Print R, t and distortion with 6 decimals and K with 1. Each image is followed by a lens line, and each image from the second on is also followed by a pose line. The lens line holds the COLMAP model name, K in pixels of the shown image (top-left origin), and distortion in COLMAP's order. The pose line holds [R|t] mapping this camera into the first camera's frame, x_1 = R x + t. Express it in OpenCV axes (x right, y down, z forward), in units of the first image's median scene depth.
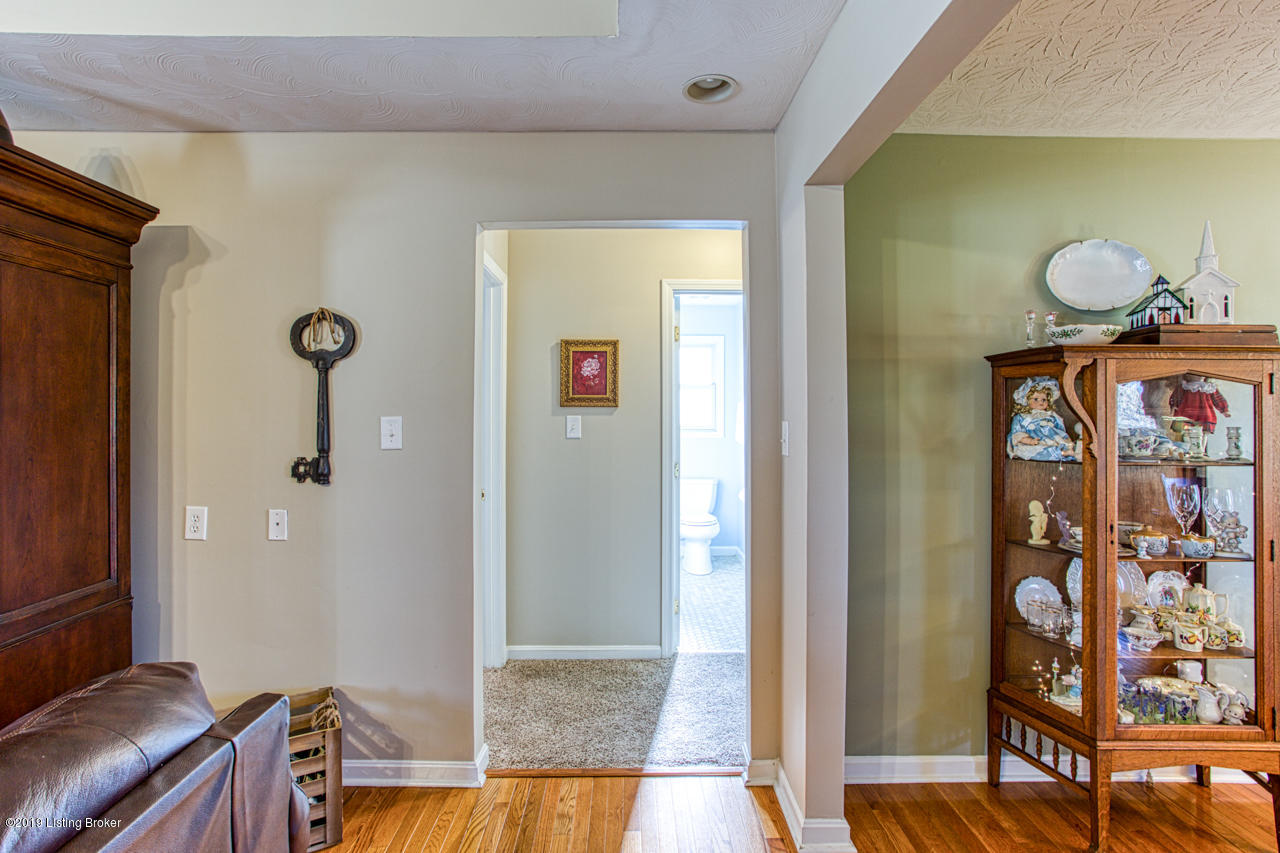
lens RADIAL K [[616.9, 0, 631.4], [0, 616.9, 416.0], [0, 0, 1]] dist [-0.031740, 0.013629]
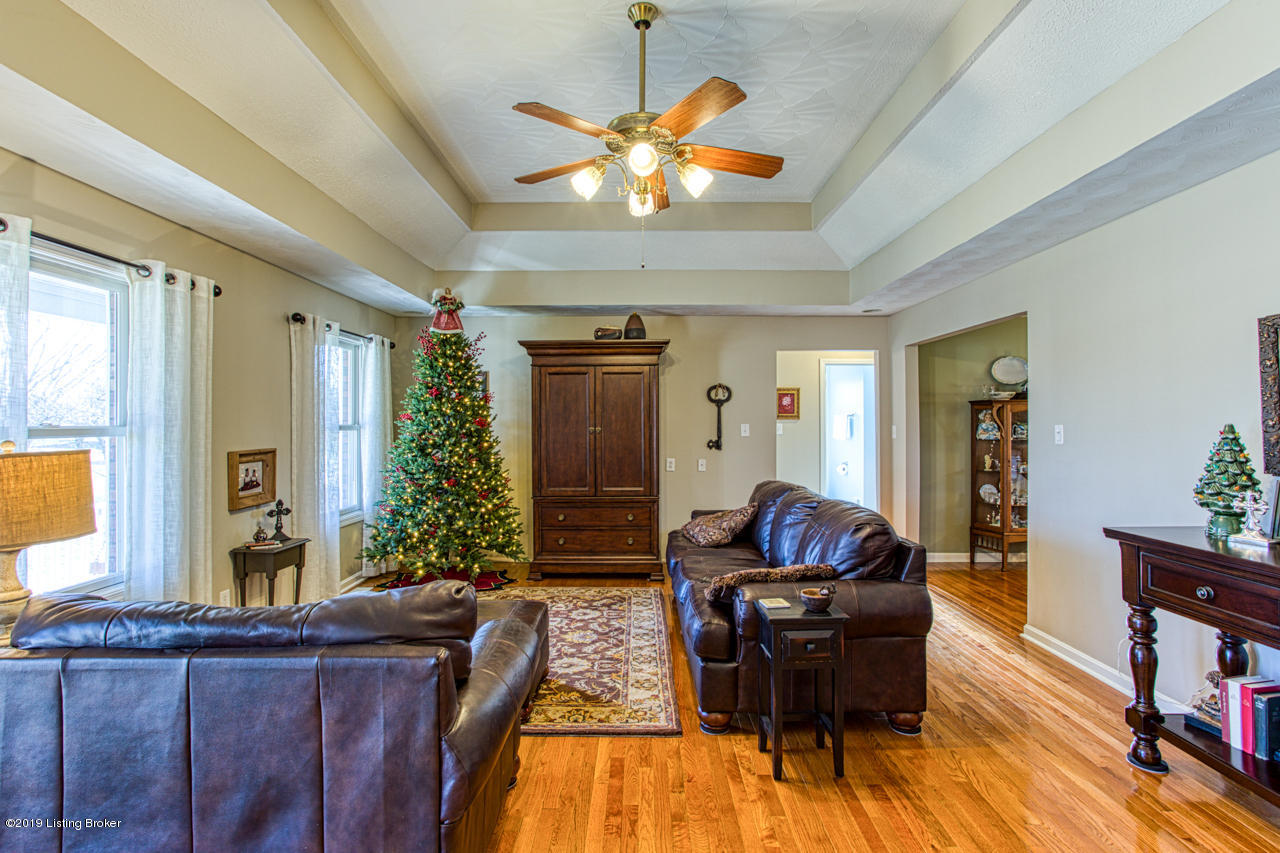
lens RADIAL K [[616.9, 0, 639.4], [0, 616.9, 422.3], [0, 0, 1]] dist [-0.031740, 0.013629]
pose [[0.999939, -0.001402, -0.010985, -0.821495], [0.001386, 0.999998, -0.001442, -0.004159], [0.010987, 0.001427, 0.999939, -1.674540]]
